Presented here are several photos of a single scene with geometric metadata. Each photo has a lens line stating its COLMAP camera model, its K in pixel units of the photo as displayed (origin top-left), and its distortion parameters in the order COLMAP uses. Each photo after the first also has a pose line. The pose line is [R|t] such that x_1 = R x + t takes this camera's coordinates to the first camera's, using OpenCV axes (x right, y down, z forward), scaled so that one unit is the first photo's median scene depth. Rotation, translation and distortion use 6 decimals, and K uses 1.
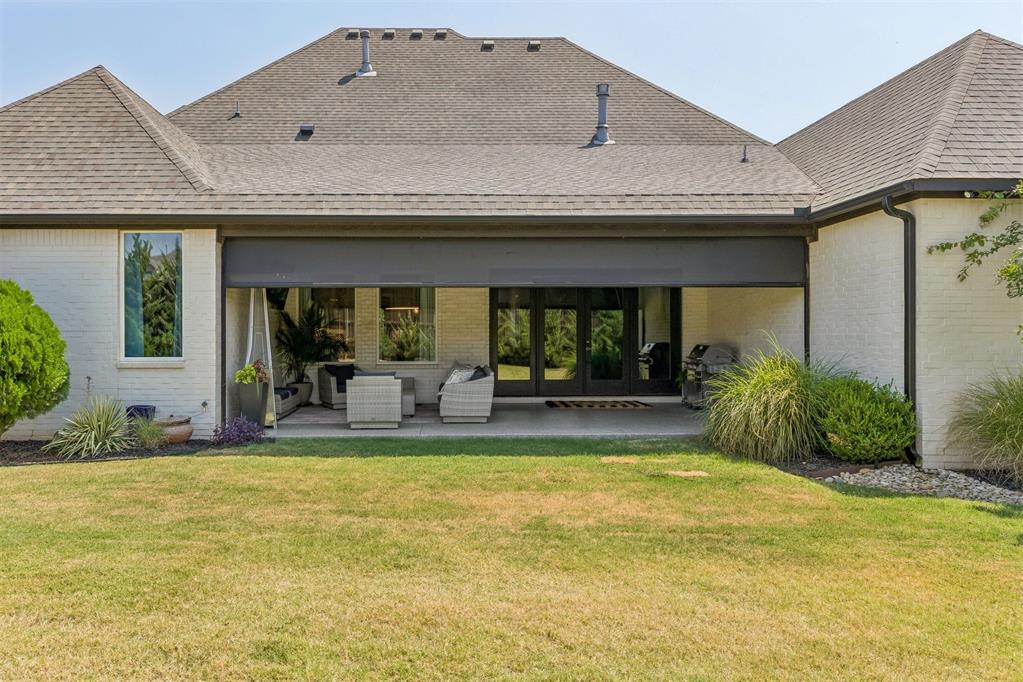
lens RADIAL K [[728.0, 0, 507.3], [0, 728.0, 342.1], [0, 0, 1]] dist [0.008939, 0.001427]
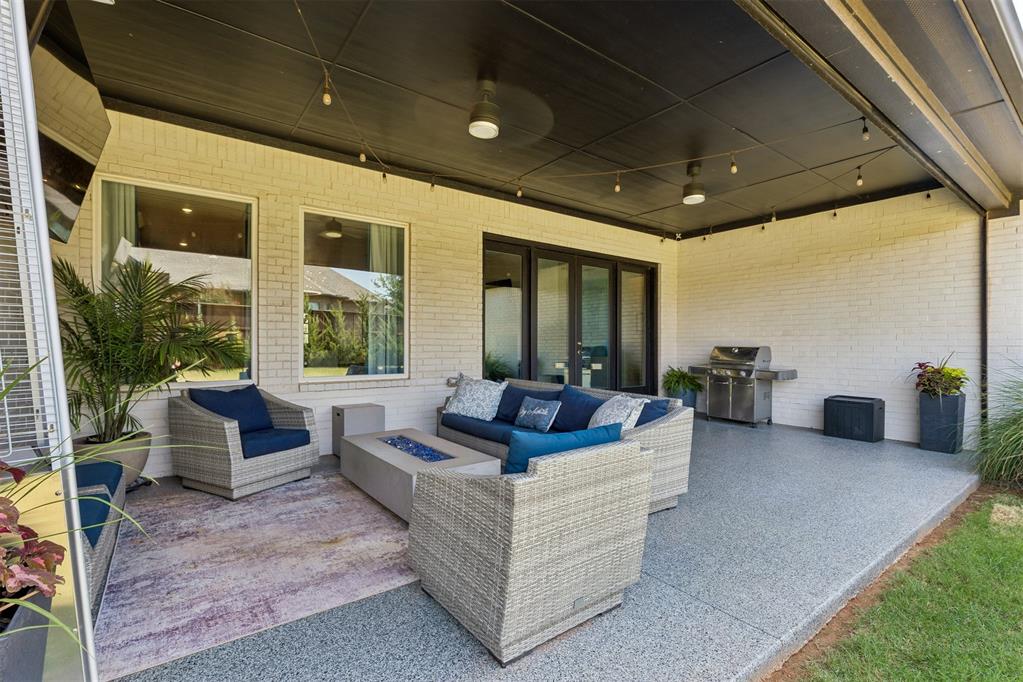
lens RADIAL K [[462.0, 0, 515.8], [0, 462.0, 342.7], [0, 0, 1]] dist [-0.001427, -0.000832]
pose [[0.832419, 0.003720, 0.554134, -0.238739], [-0.002408, 0.999992, -0.003096, 0.002160], [-0.554142, 0.001243, 0.832421, 0.655242]]
